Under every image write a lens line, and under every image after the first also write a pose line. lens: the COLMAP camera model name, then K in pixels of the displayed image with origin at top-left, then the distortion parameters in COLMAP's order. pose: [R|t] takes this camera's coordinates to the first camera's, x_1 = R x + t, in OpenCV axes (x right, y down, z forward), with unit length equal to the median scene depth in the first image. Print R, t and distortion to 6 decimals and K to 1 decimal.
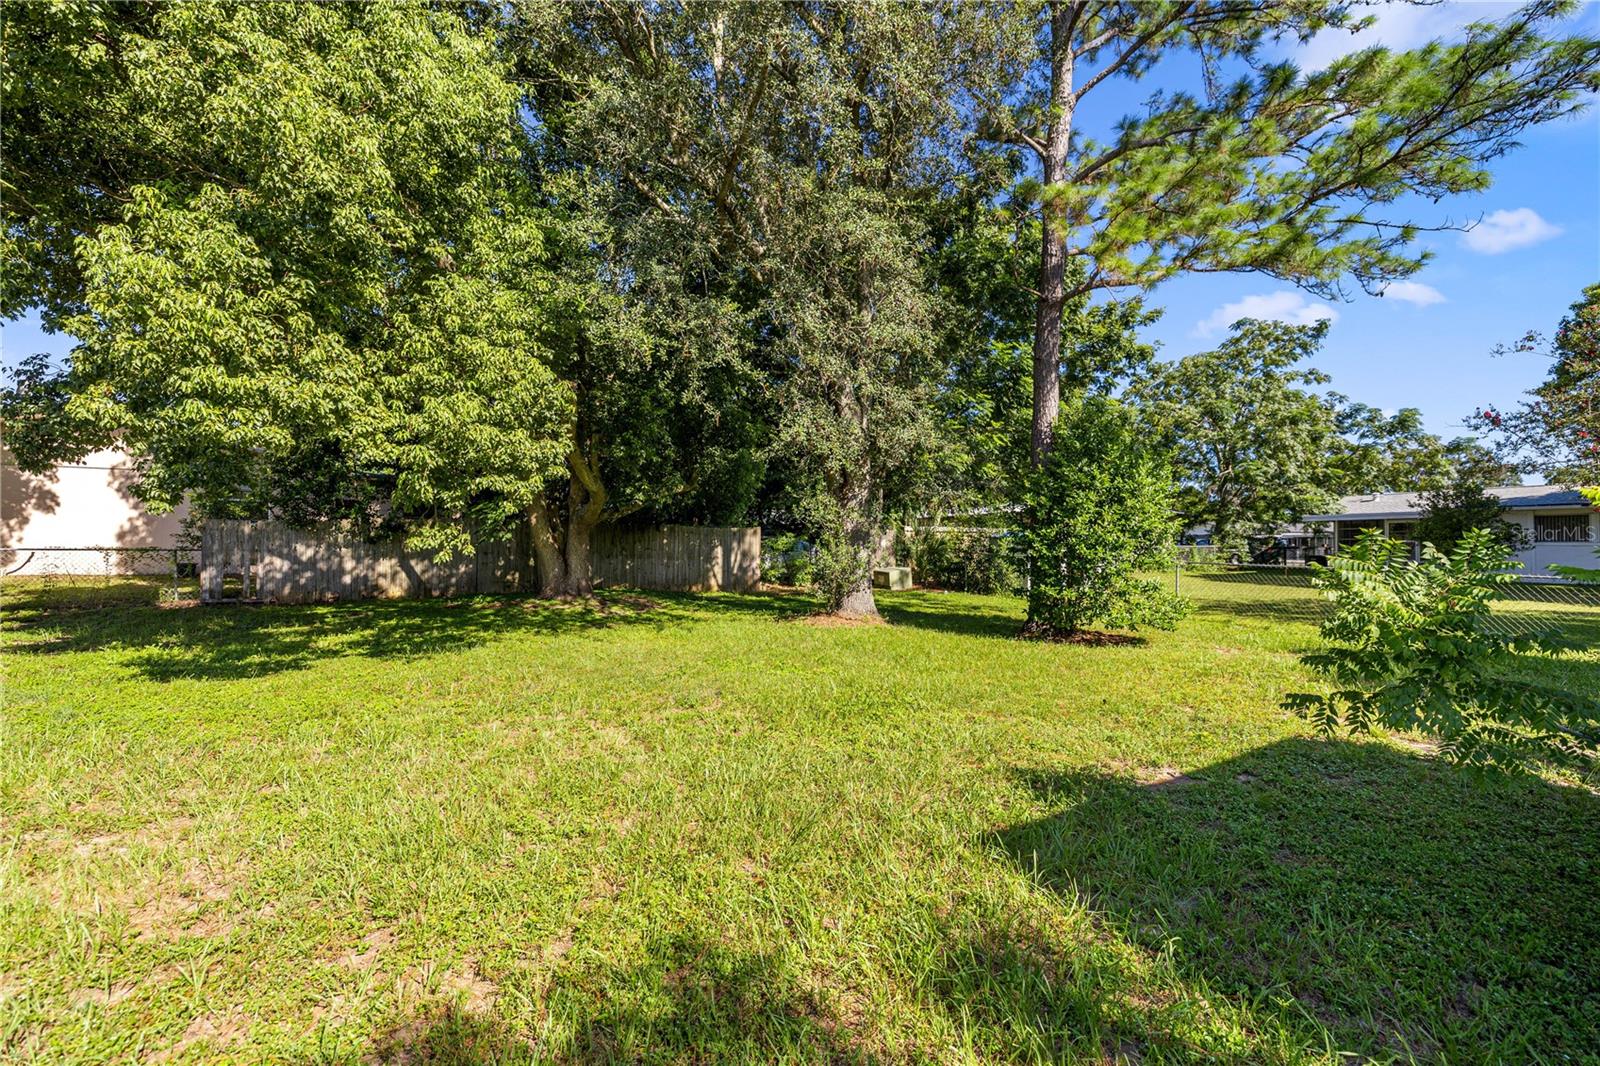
lens RADIAL K [[670.0, 0, 798.8], [0, 670.0, 535.3], [0, 0, 1]] dist [0.009929, -0.000336]
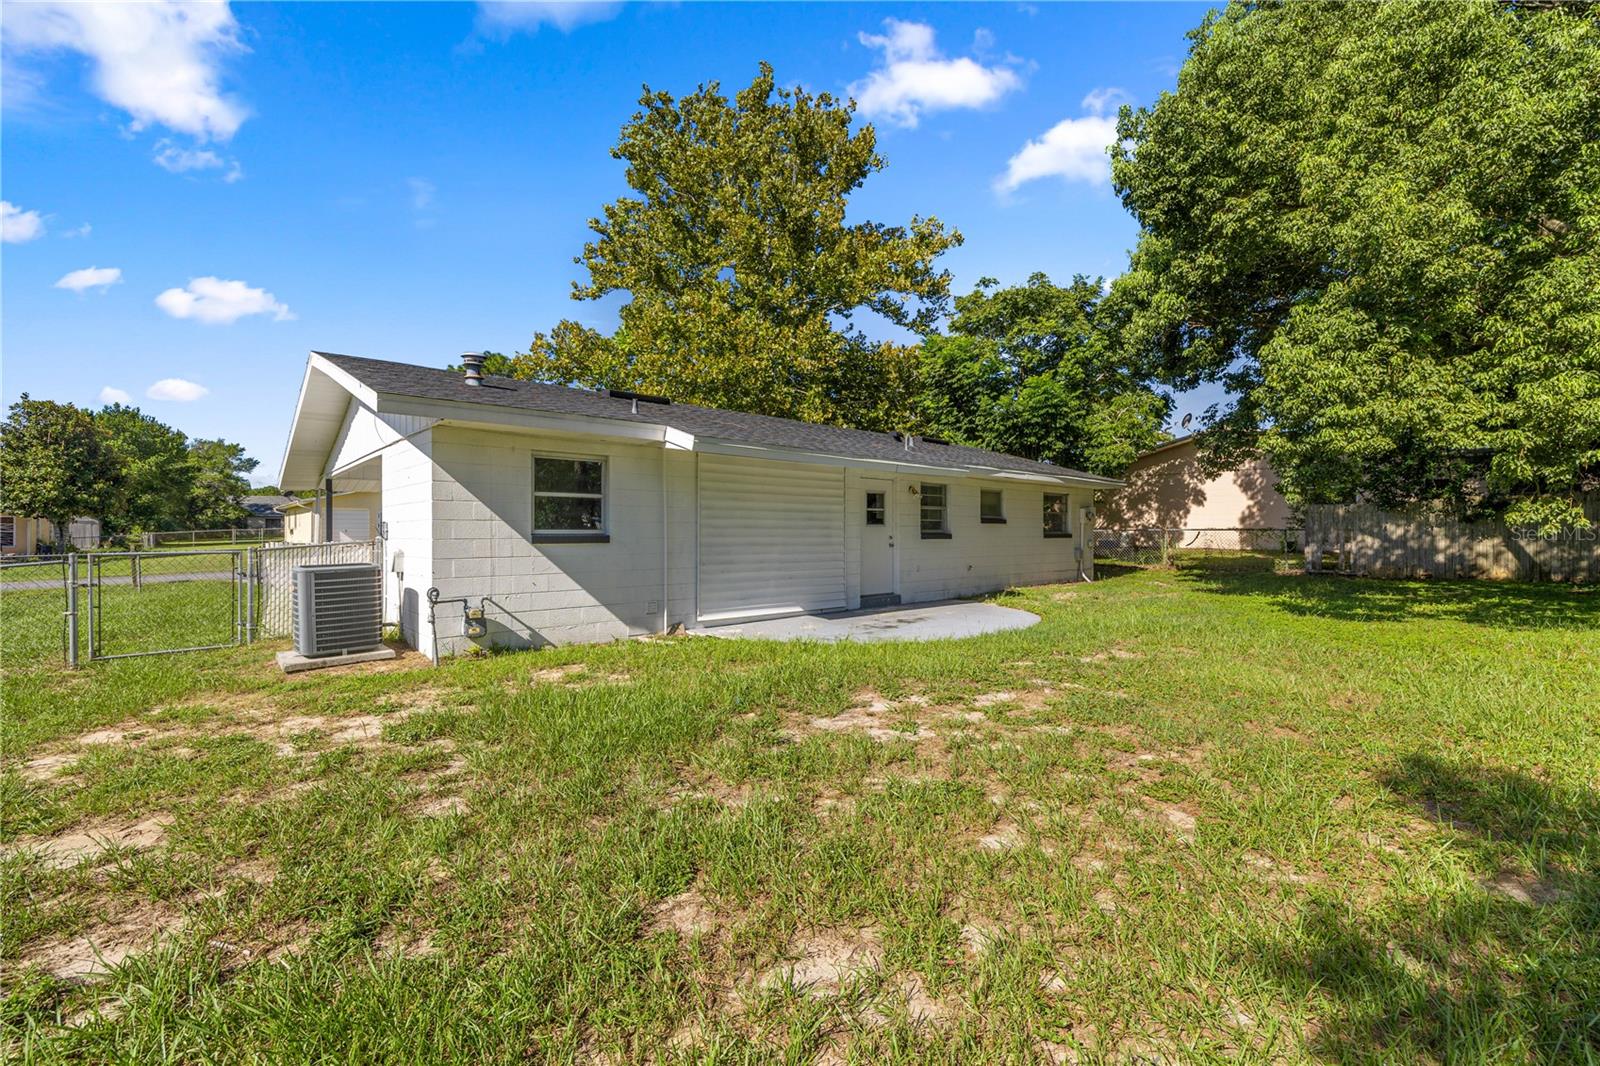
lens RADIAL K [[670.0, 0, 798.0], [0, 670.0, 531.2], [0, 0, 1]] dist [0.009929, -0.000336]
pose [[0.219129, -0.004505, -0.975685, 0.205453], [0.021807, 0.999762, 0.000281, 0.006438], [0.975452, -0.021338, 0.219175, -0.309080]]
